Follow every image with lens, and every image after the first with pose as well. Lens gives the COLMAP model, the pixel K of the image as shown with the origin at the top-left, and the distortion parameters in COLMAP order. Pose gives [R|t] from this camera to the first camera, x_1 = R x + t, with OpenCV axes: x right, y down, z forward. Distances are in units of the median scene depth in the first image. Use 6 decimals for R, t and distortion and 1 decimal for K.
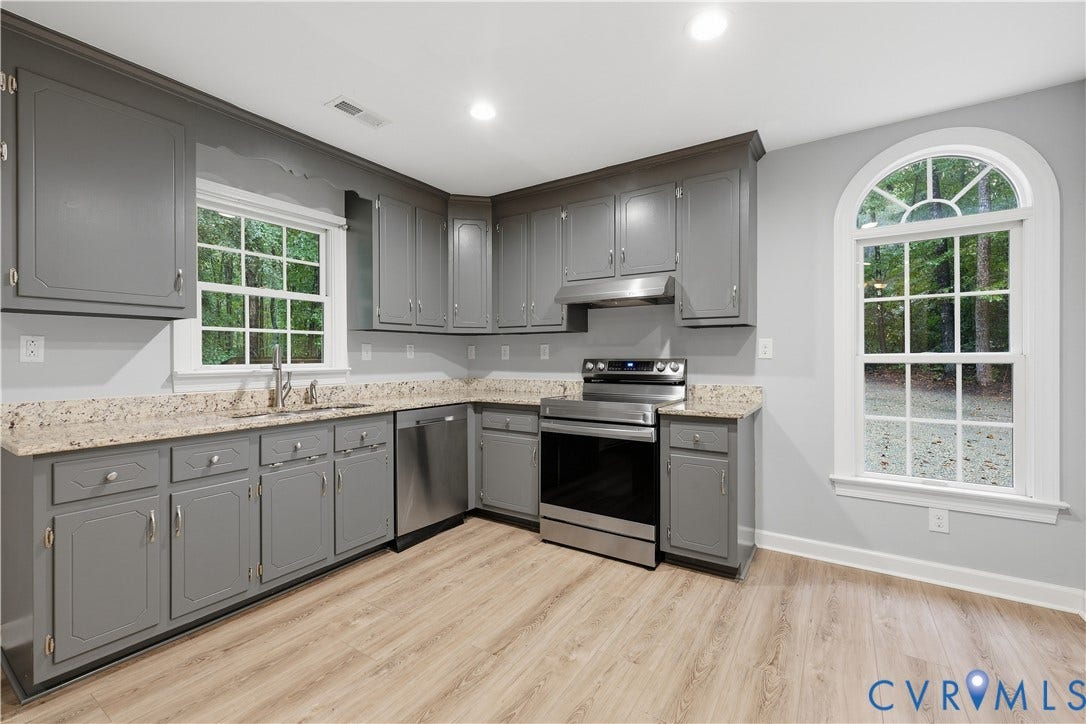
lens RADIAL K [[450.6, 0, 537.6], [0, 450.6, 359.4], [0, 0, 1]] dist [0.000719, 0.000163]
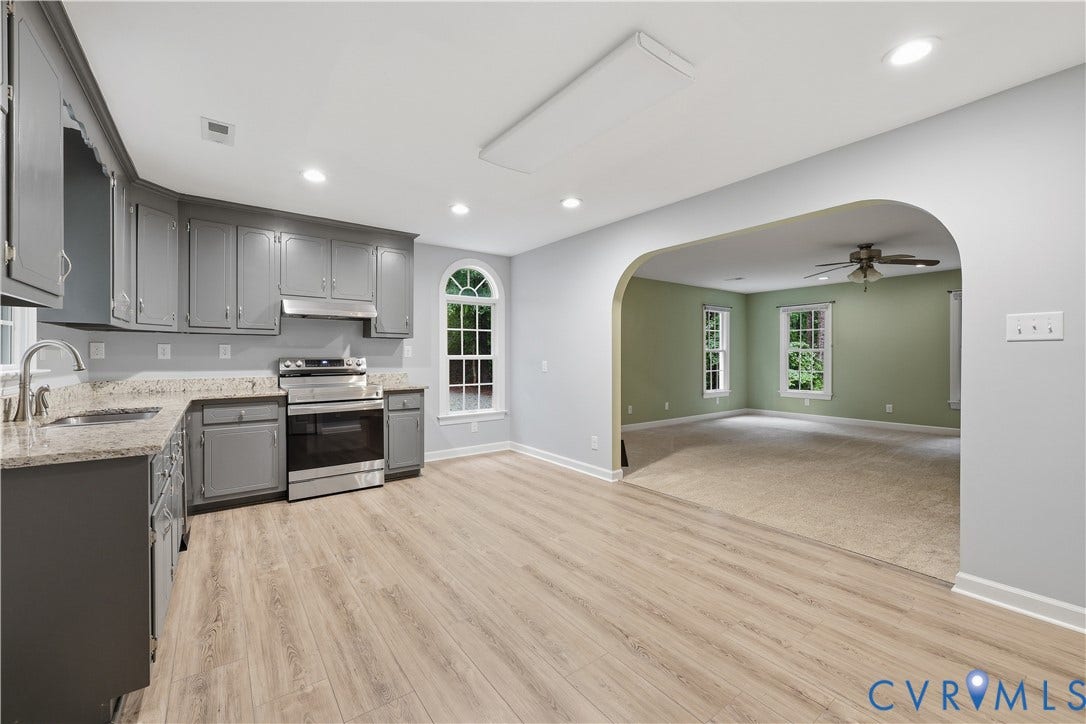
lens RADIAL K [[436.4, 0, 525.8], [0, 436.4, 358.2], [0, 0, 1]] dist [0.000057, -0.000021]
pose [[0.373340, -0.001560, 0.927693, -0.941282], [0.004245, 0.999991, -0.000027, 0.002810], [-0.927685, 0.003948, 0.373343, -0.071415]]
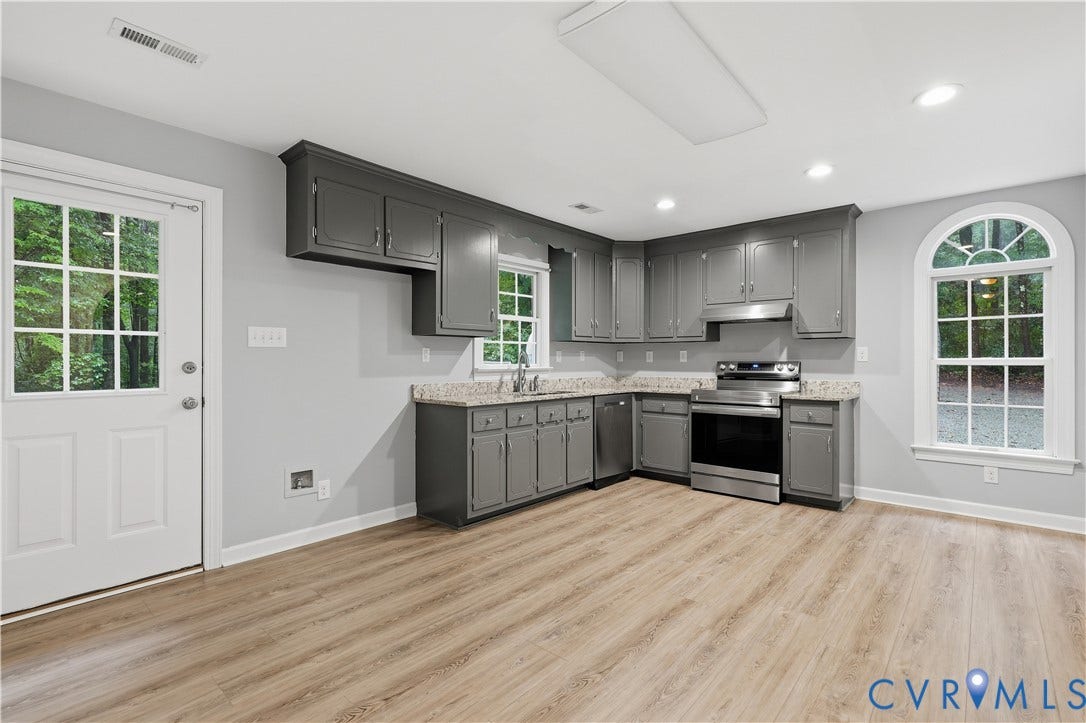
lens RADIAL K [[483.3, 0, 543.0], [0, 483.3, 361.5], [0, 0, 1]] dist [0.000403, 0.000072]
pose [[0.989415, 0.002889, -0.145082, -0.254702], [-0.003365, 0.999990, -0.003036, 0.005890], [0.145071, 0.003492, 0.989415, -0.625359]]
